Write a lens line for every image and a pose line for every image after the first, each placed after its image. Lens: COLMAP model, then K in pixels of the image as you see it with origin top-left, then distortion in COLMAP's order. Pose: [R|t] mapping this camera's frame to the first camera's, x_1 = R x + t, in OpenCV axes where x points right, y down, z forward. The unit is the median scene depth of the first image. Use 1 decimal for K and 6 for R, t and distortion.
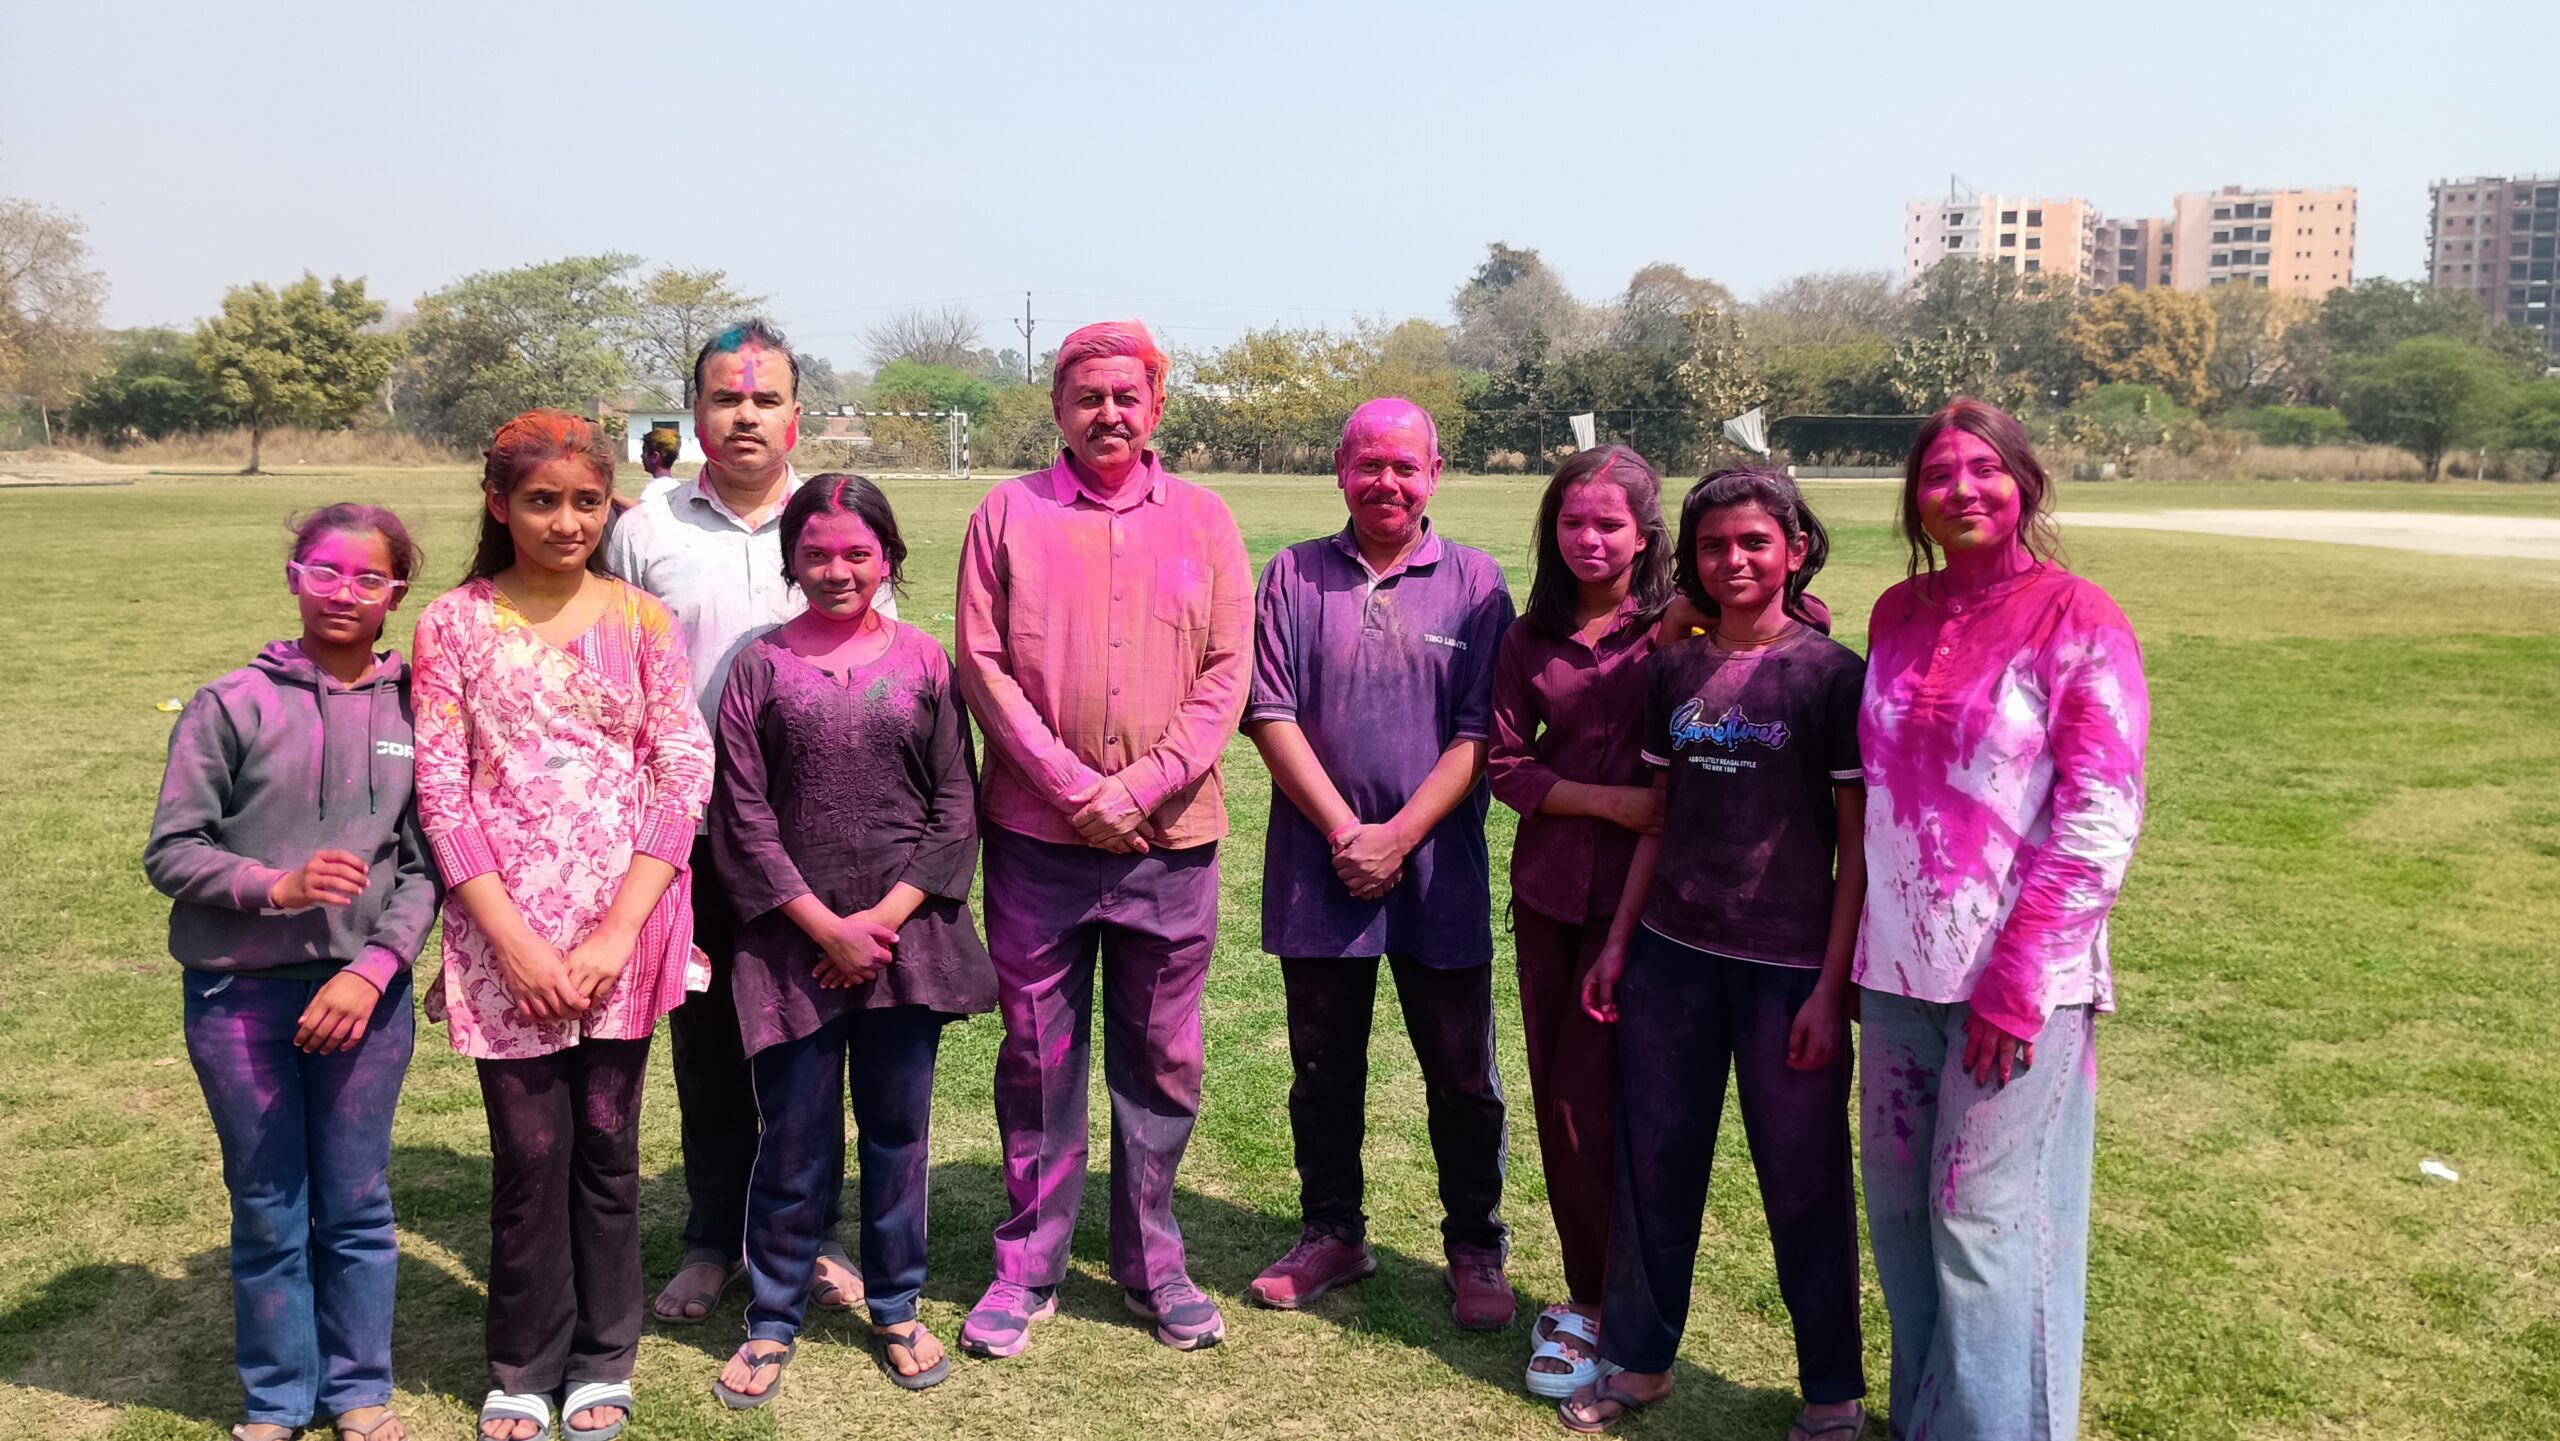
lens RADIAL K [[2136.5, 0, 1292.5], [0, 2136.5, 661.8], [0, 0, 1]] dist [0.066634, -0.095249]
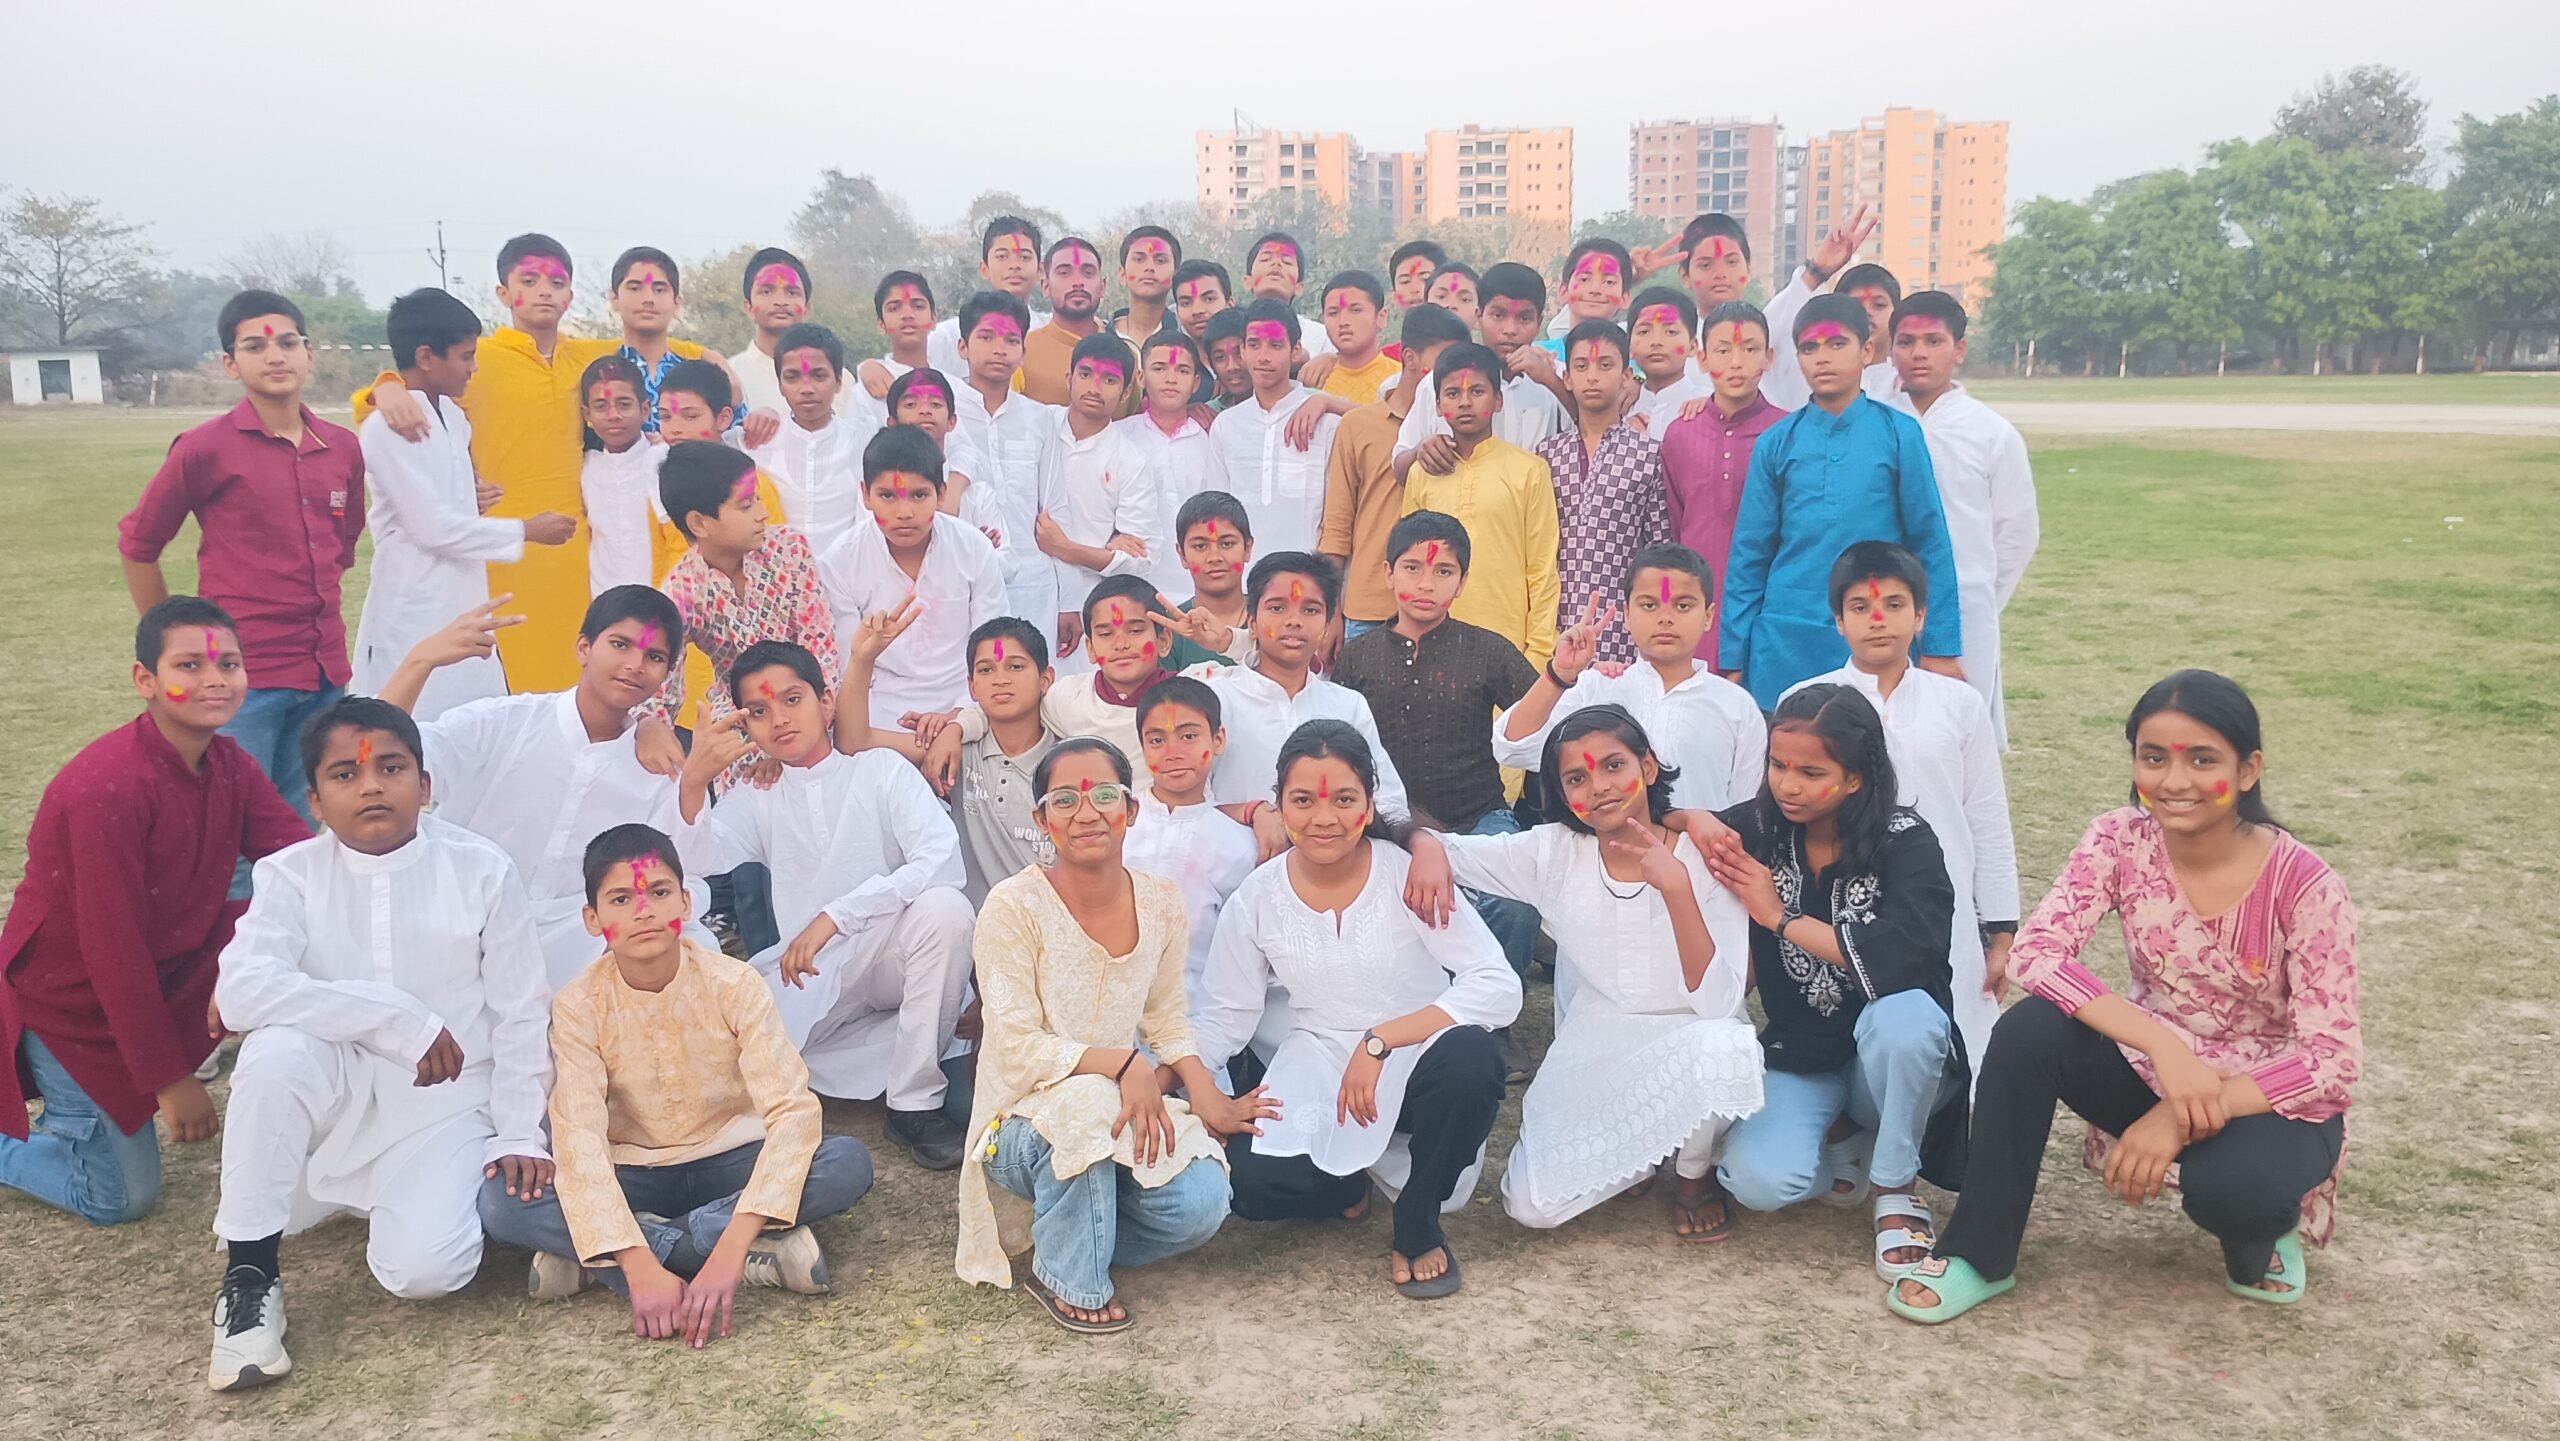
lens RADIAL K [[2152.0, 0, 1277.1], [0, 2152.0, 715.9], [0, 0, 1]] dist [0.071606, -0.112762]
pose [[0.942564, -0.073811, 0.325767, -0.079671], [0.054599, 0.996208, 0.067740, 0.006403], [-0.329532, -0.046063, 0.943020, -0.064200]]
